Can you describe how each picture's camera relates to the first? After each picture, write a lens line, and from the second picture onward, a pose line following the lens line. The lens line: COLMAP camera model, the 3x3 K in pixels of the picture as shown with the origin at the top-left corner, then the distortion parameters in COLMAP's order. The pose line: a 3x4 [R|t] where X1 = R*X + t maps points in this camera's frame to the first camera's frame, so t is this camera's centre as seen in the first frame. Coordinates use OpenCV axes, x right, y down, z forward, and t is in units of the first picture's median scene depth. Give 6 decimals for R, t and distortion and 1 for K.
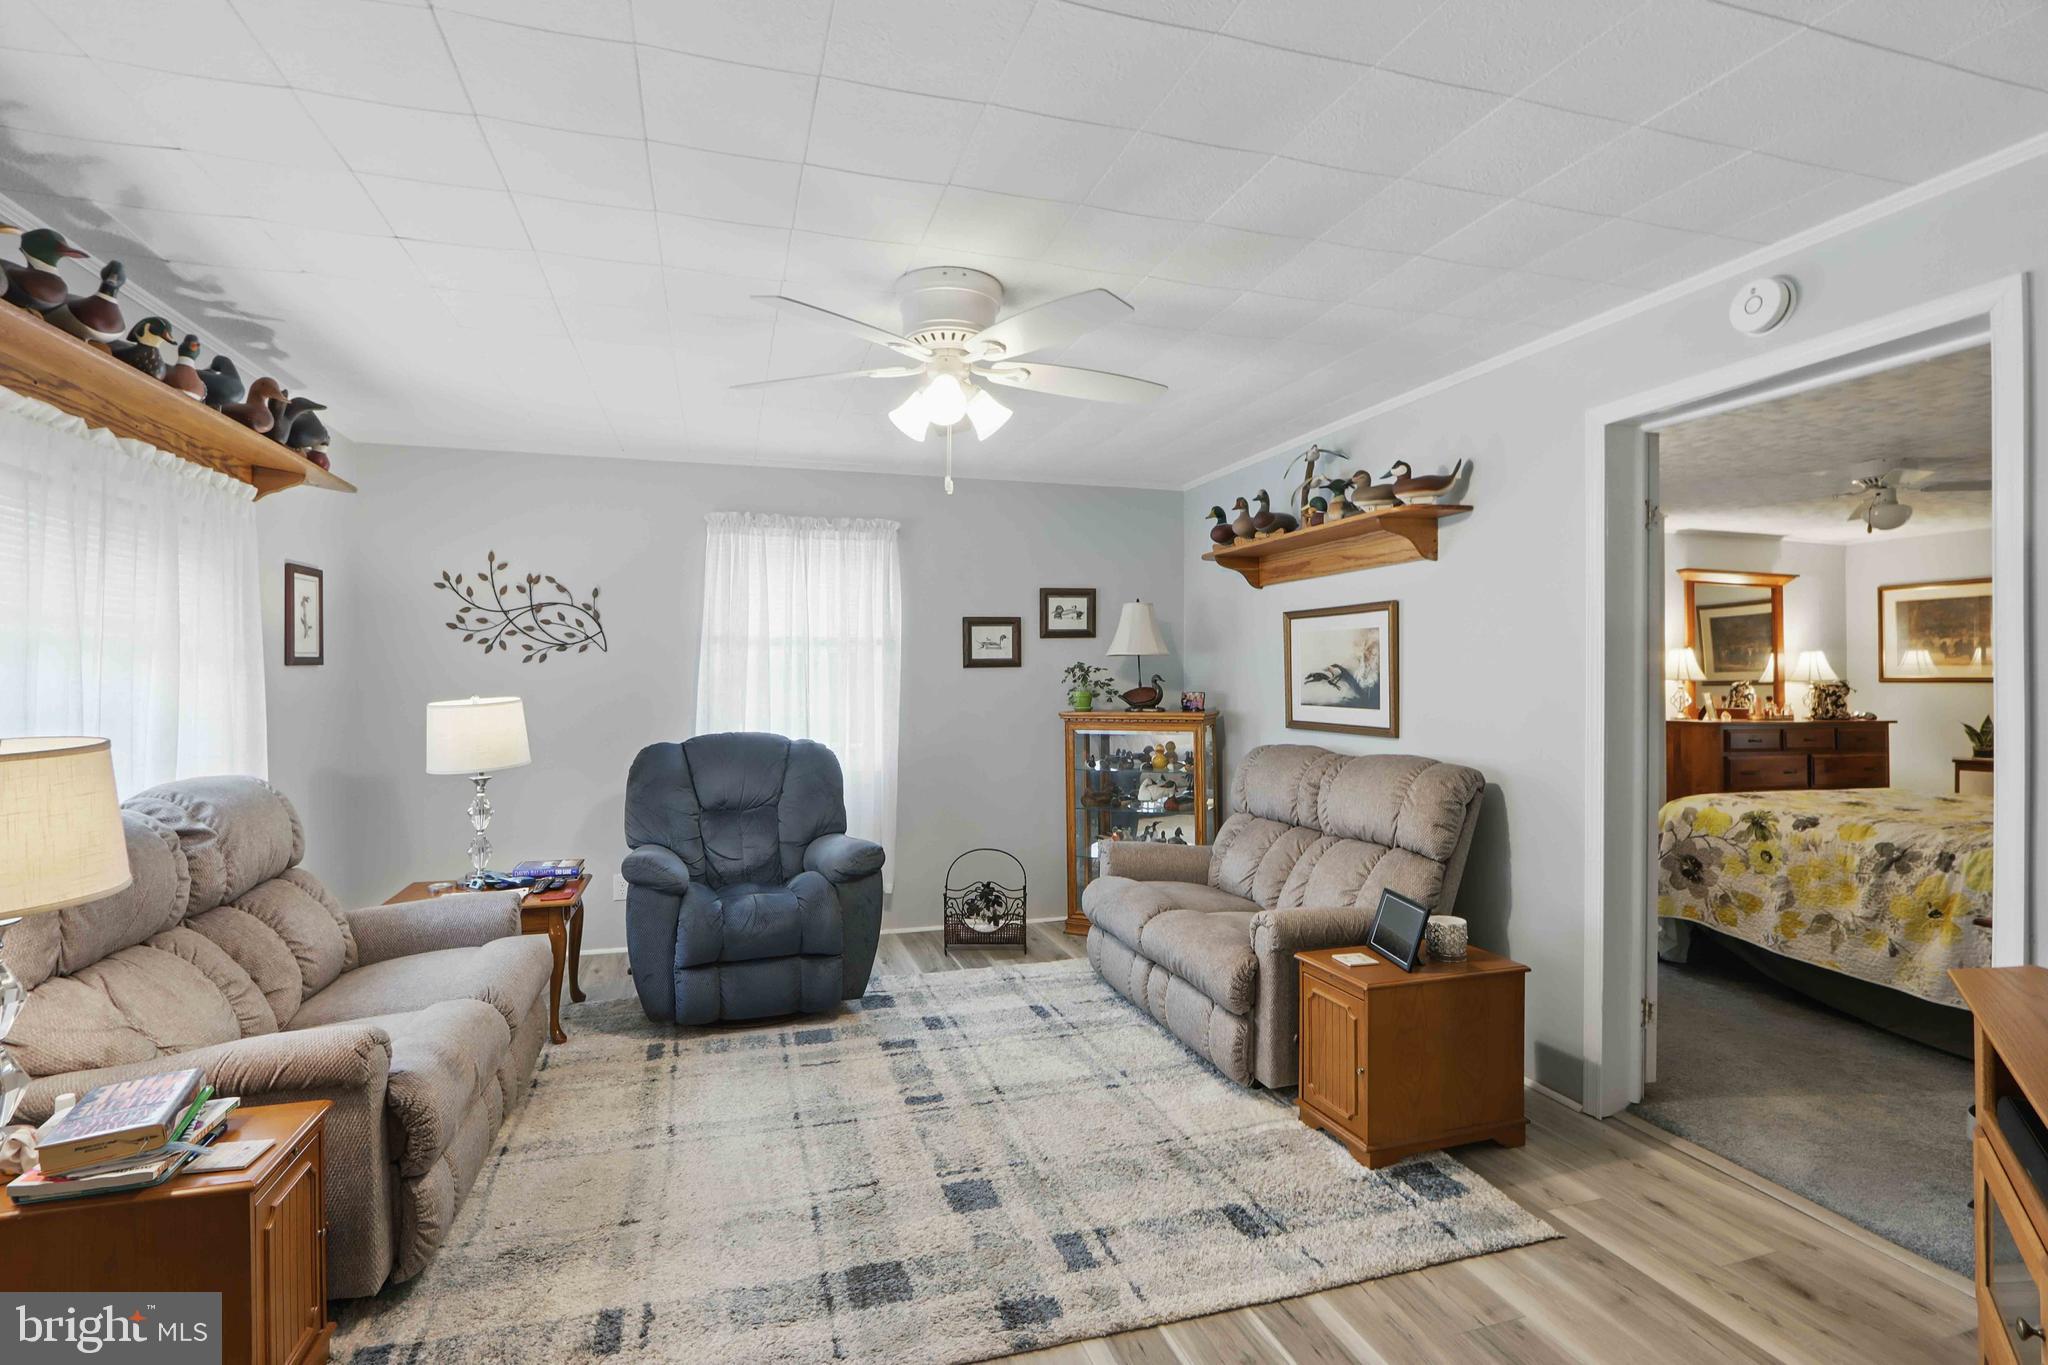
lens RADIAL K [[959.3, 0, 1005.4], [0, 959.3, 675.7], [0, 0, 1]] dist [-0.022751, 0.004383]
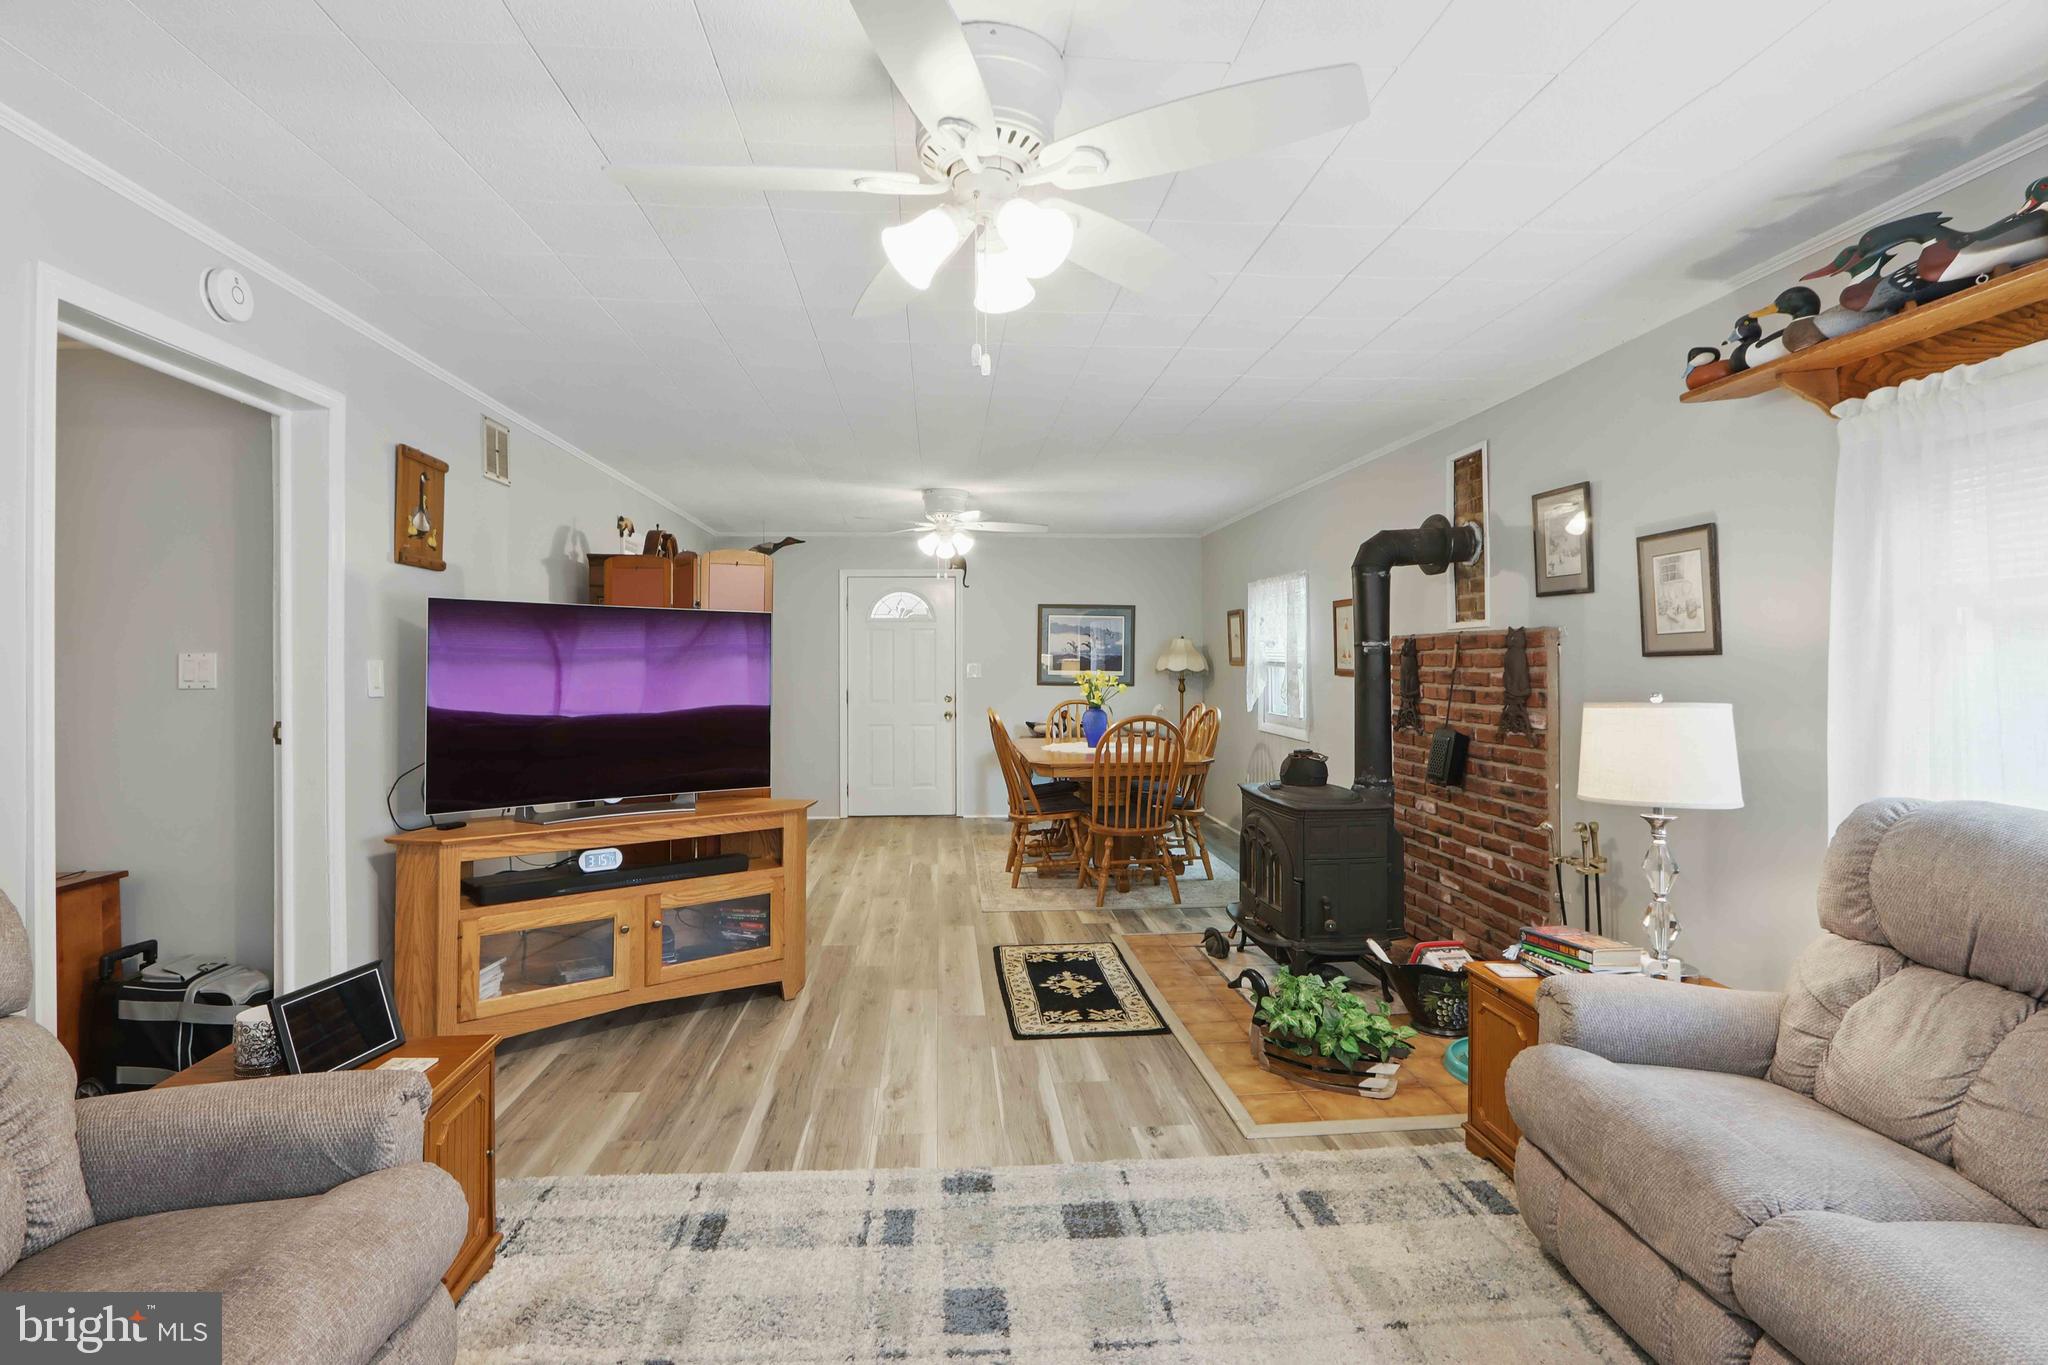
lens RADIAL K [[983.2, 0, 1010.0], [0, 983.2, 663.1], [0, 0, 1]] dist [-0.024921, 0.004059]
pose [[-0.976824, 0.002235, 0.214034, -0.141107], [0.001408, 0.999991, -0.004017, 0.005269], [-0.214041, -0.003623, -0.976818, 1.056468]]
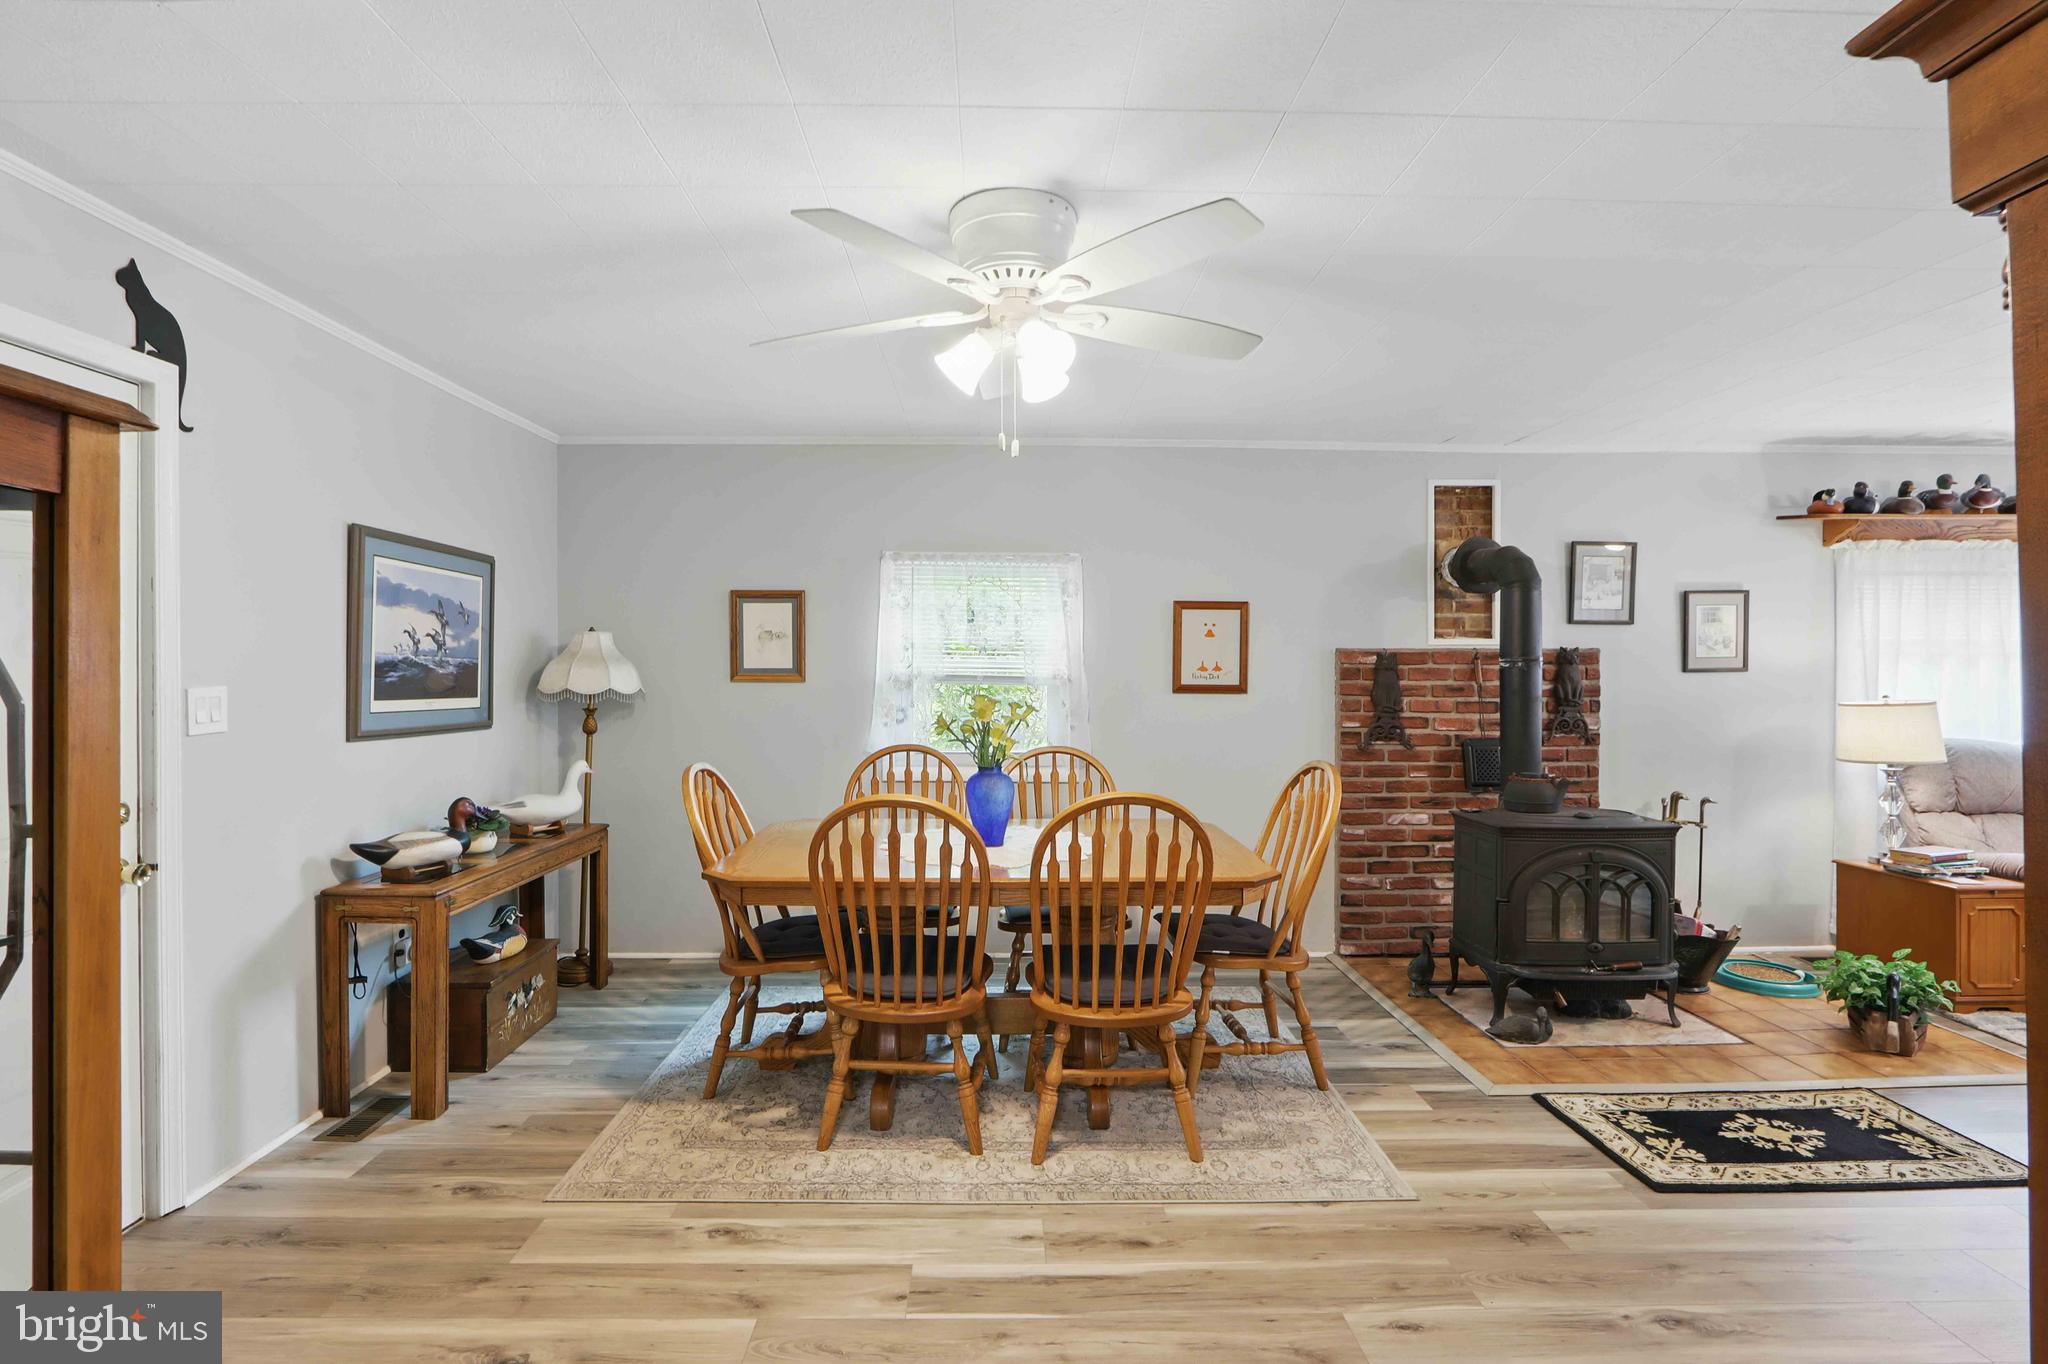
lens RADIAL K [[959.3, 0, 1005.5], [0, 959.3, 670.1], [0, 0, 1]] dist [-0.022751, 0.004383]
pose [[-0.268704, 0.004286, -0.963213, 0.796165], [0.005035, 0.999983, 0.003045, -0.012143], [0.963210, -0.004031, -0.268721, -0.253094]]
